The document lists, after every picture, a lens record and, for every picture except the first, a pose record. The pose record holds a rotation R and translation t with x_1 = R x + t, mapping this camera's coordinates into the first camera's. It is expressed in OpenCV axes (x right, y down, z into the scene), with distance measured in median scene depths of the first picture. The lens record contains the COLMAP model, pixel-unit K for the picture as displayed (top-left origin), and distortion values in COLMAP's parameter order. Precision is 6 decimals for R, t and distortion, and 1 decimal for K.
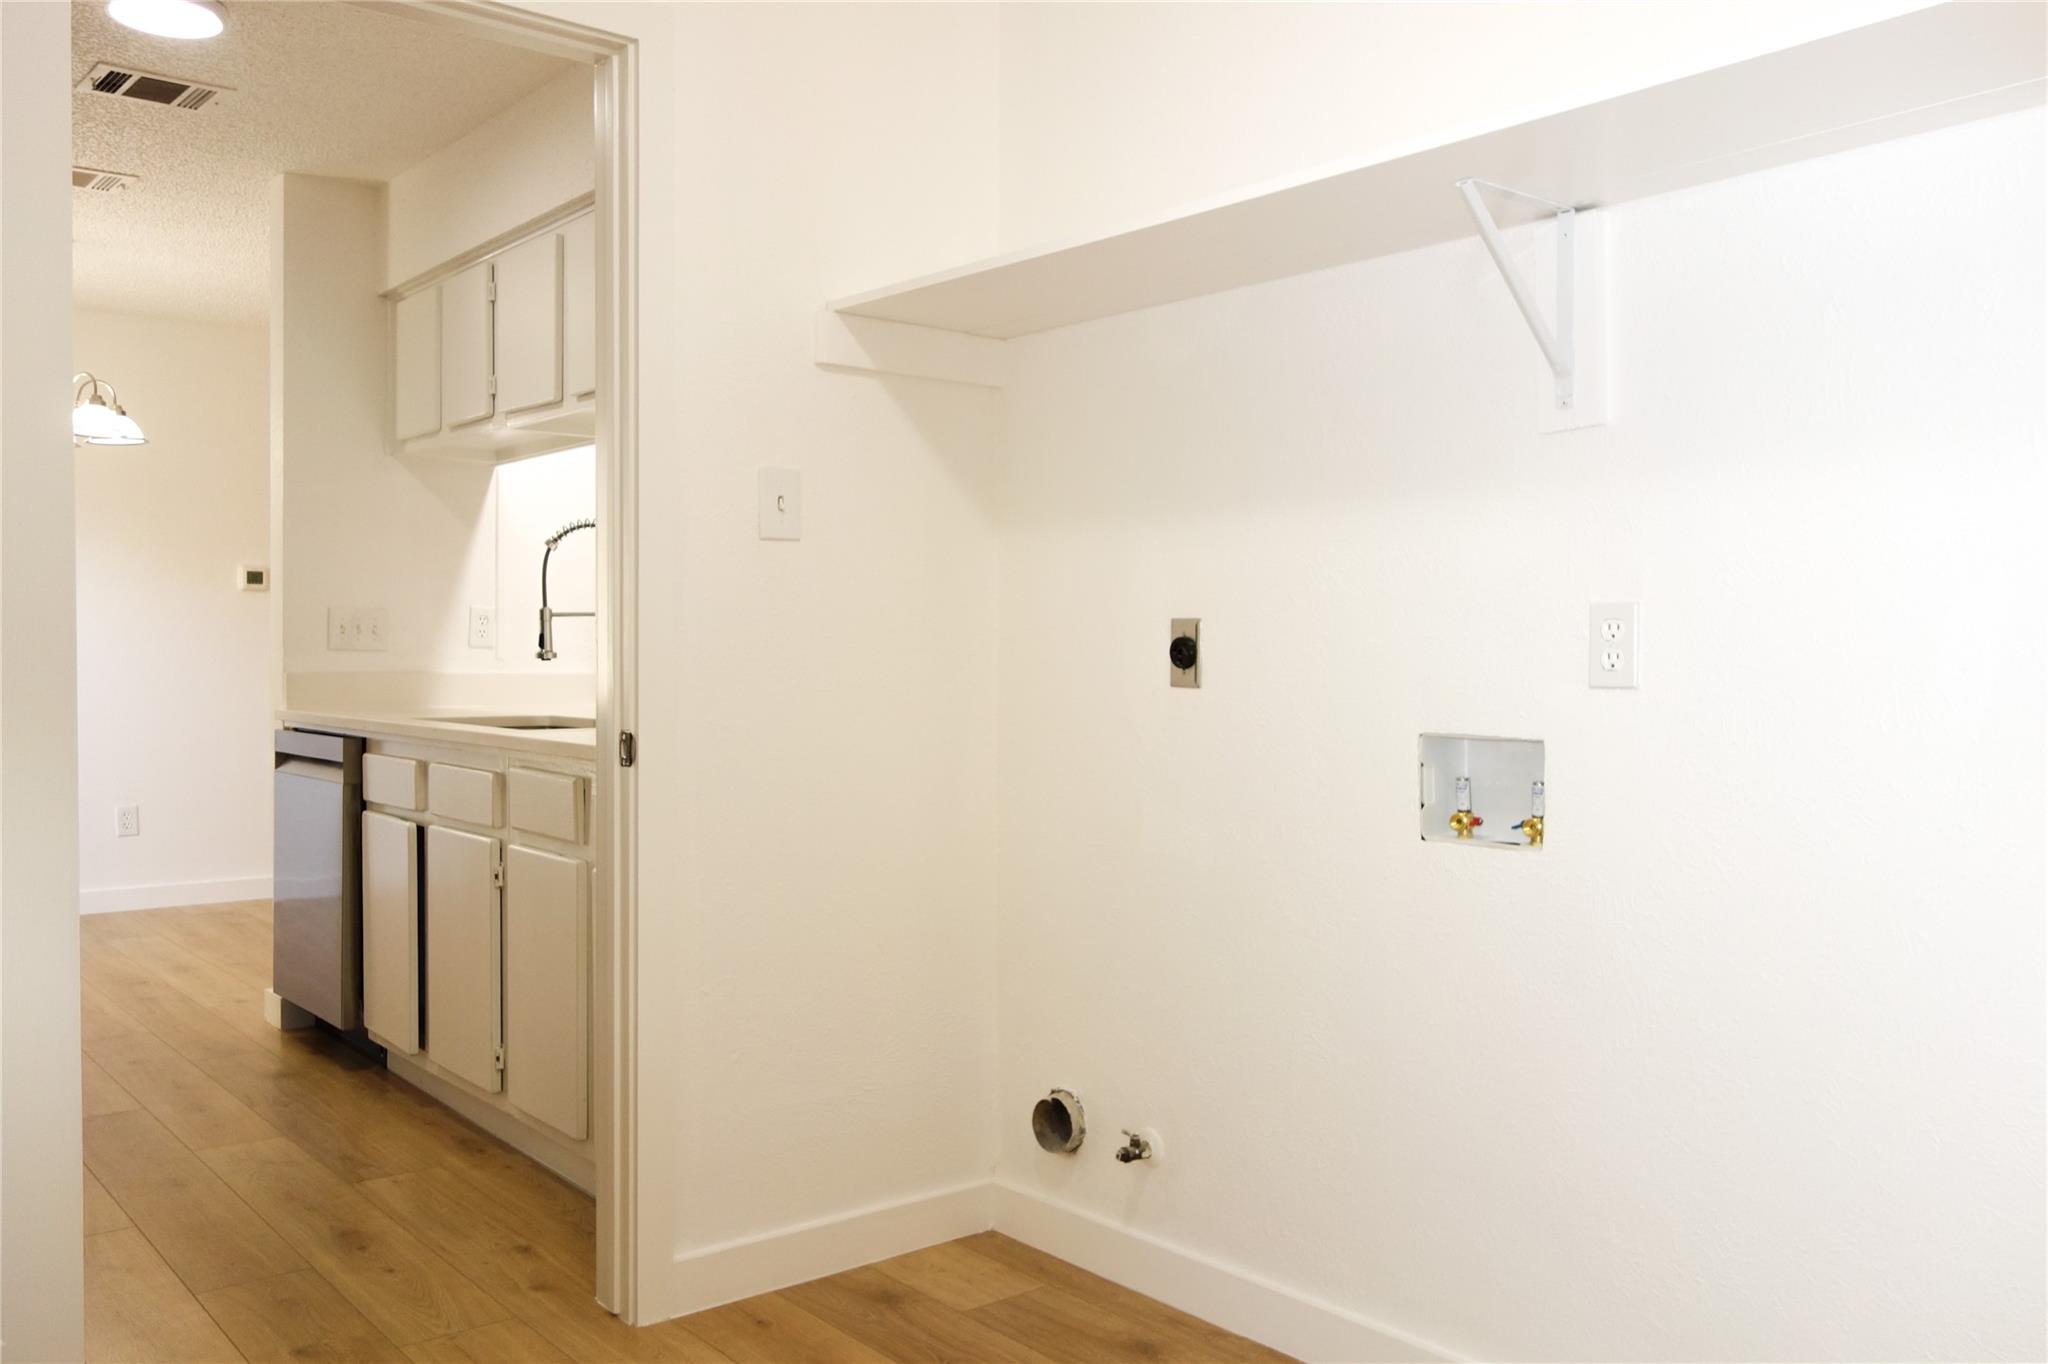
lens RADIAL K [[1633.0, 0, 1022.5], [0, 1633.0, 700.8], [0, 0, 1]] dist [0.005673, -0.004455]
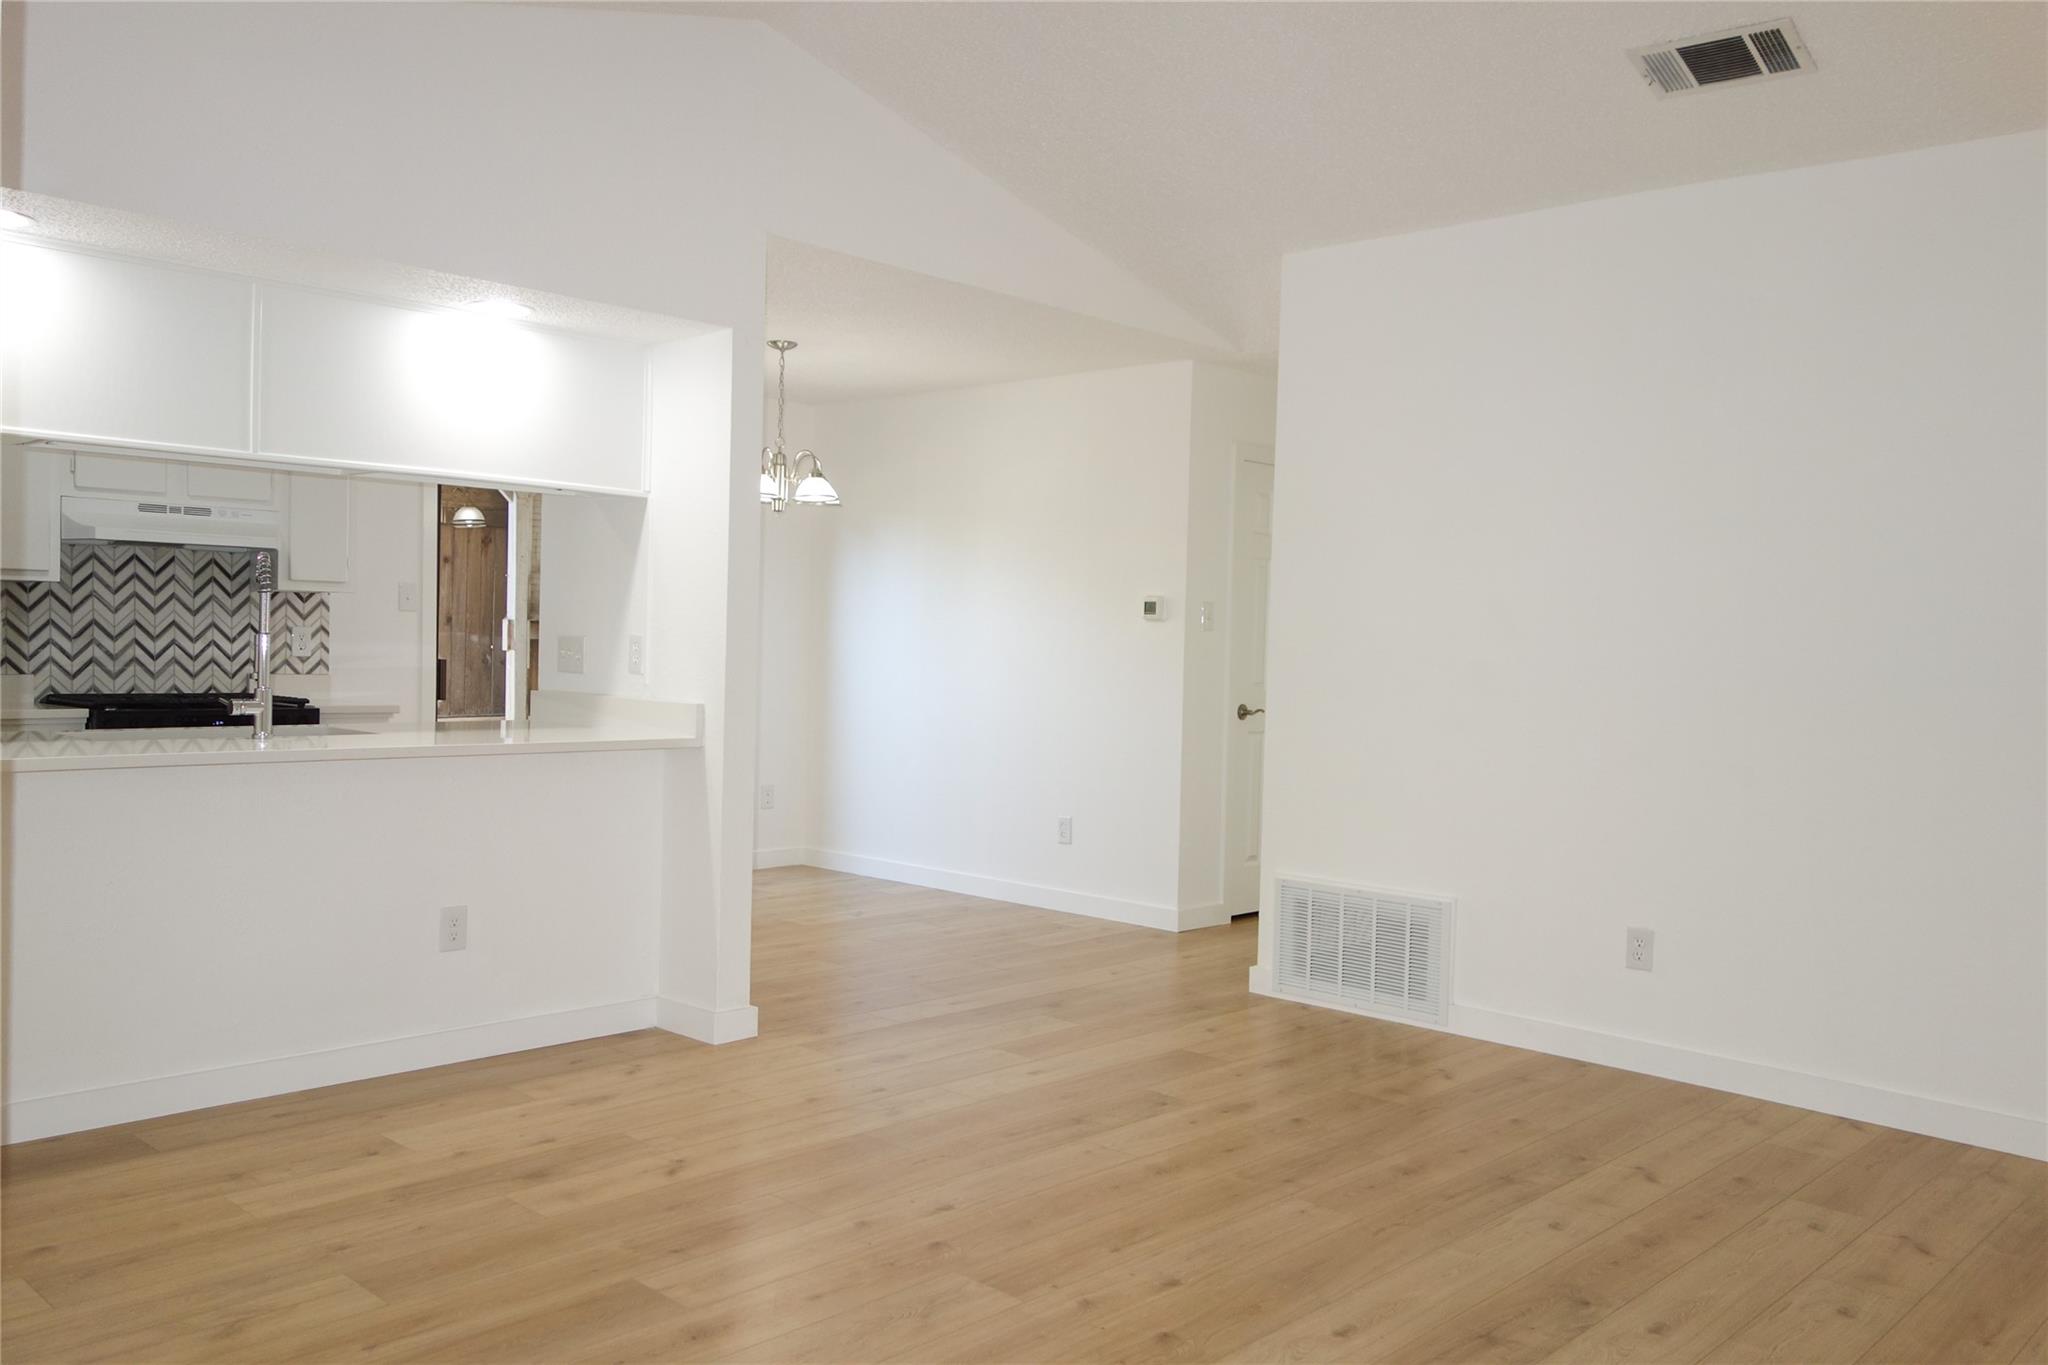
lens RADIAL K [[1617.4, 0, 1020.8], [0, 1617.4, 686.8], [0, 0, 1]] dist [0.012153, -0.008509]
pose [[0.117875, 0.023611, -0.992748, 0.786155], [-0.053442, 0.998419, 0.017400, -0.060573], [0.991589, 0.051003, 0.118950, 1.229358]]
